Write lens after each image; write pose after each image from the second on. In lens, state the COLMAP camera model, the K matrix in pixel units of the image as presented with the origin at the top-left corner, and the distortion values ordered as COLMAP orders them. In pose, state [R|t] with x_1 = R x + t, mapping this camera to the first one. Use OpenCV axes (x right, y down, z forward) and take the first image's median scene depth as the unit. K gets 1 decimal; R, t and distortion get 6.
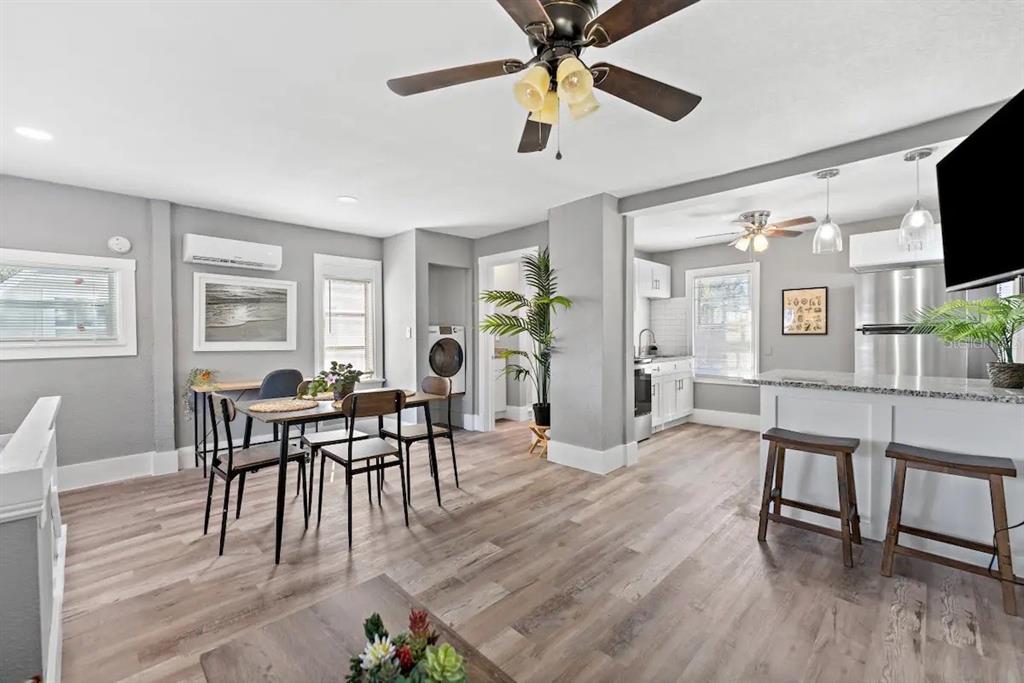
lens RADIAL K [[421.9, 0, 512.0], [0, 421.9, 341.5], [0, 0, 1]] dist [-0.000452, 0.000103]
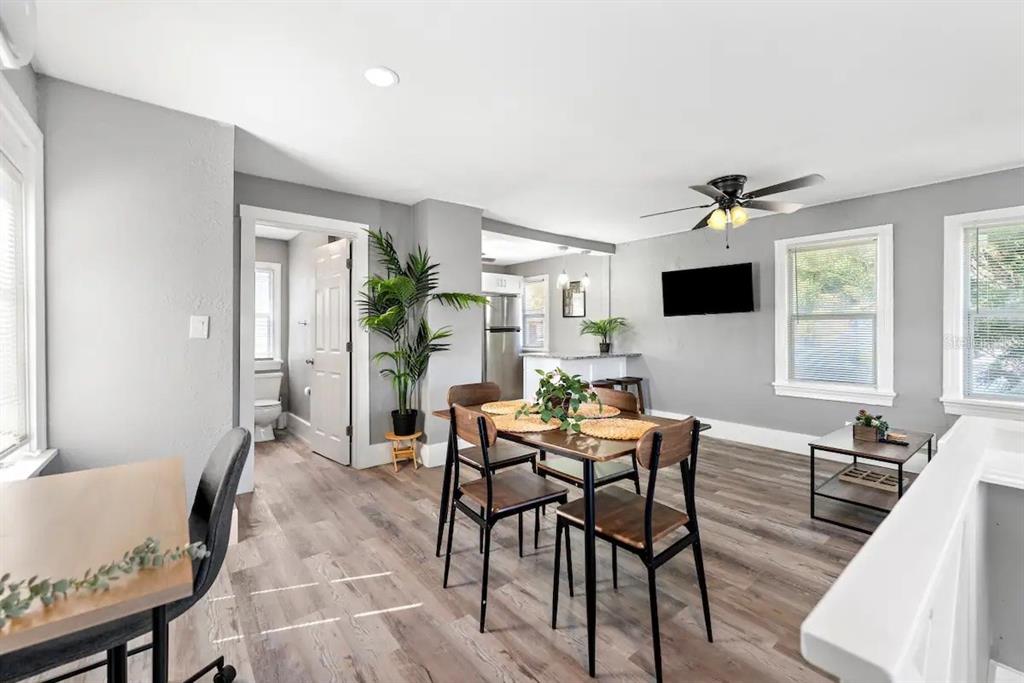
lens RADIAL K [[424.2, 0, 511.6], [0, 424.2, 331.5], [0, 0, 1]] dist [-0.000425, 0.000059]
pose [[0.108338, 0.004961, 0.994102, -0.799203], [0.016646, 0.999838, -0.006804, -0.007656], [-0.993975, 0.017285, 0.108238, 0.693589]]
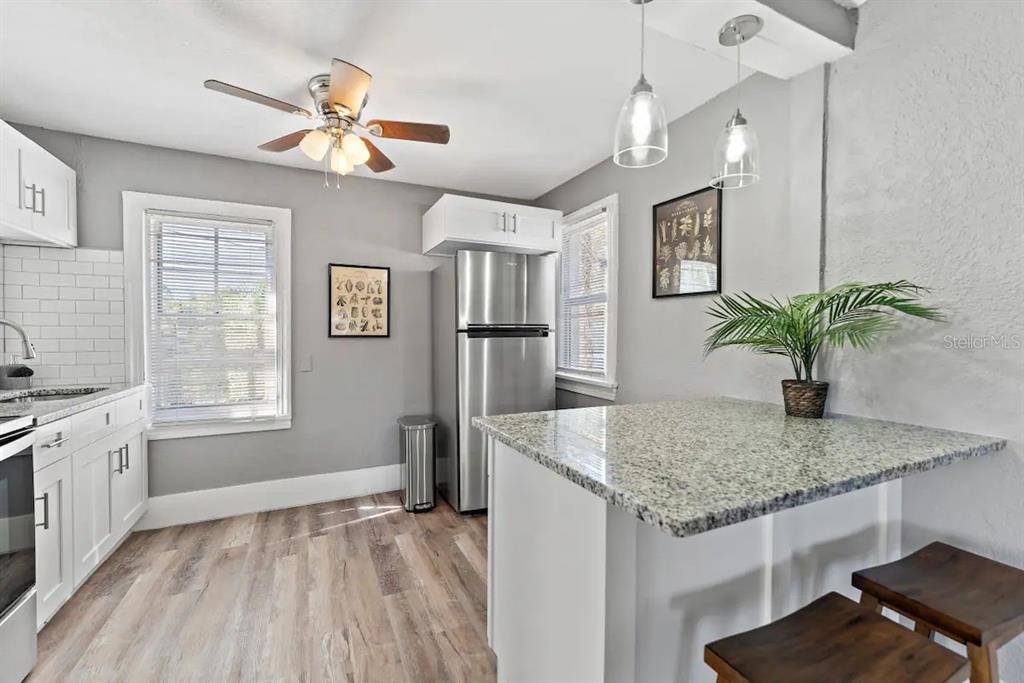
lens RADIAL K [[421.9, 0, 512.0], [0, 421.9, 341.5], [0, 0, 1]] dist [-0.000452, 0.000103]
pose [[0.337454, -0.013136, 0.941250, 0.188182], [0.010394, 0.999894, 0.010228, -0.016520], [-0.941285, 0.006332, 0.337555, 0.659531]]
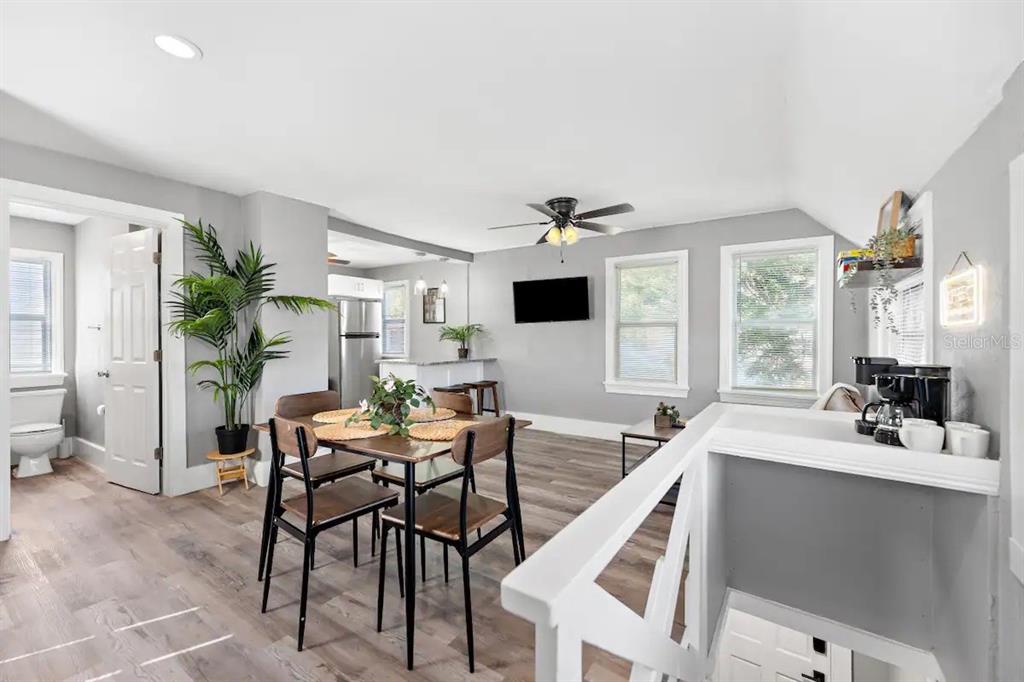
lens RADIAL K [[421.9, 0, 512.0], [0, 421.9, 341.0], [0, 0, 1]] dist [-0.000452, 0.000103]
pose [[-0.187528, -0.002995, 0.982255, -0.813835], [0.018535, 0.999807, 0.006587, -0.006310], [-0.982084, 0.019441, -0.187436, 0.644846]]
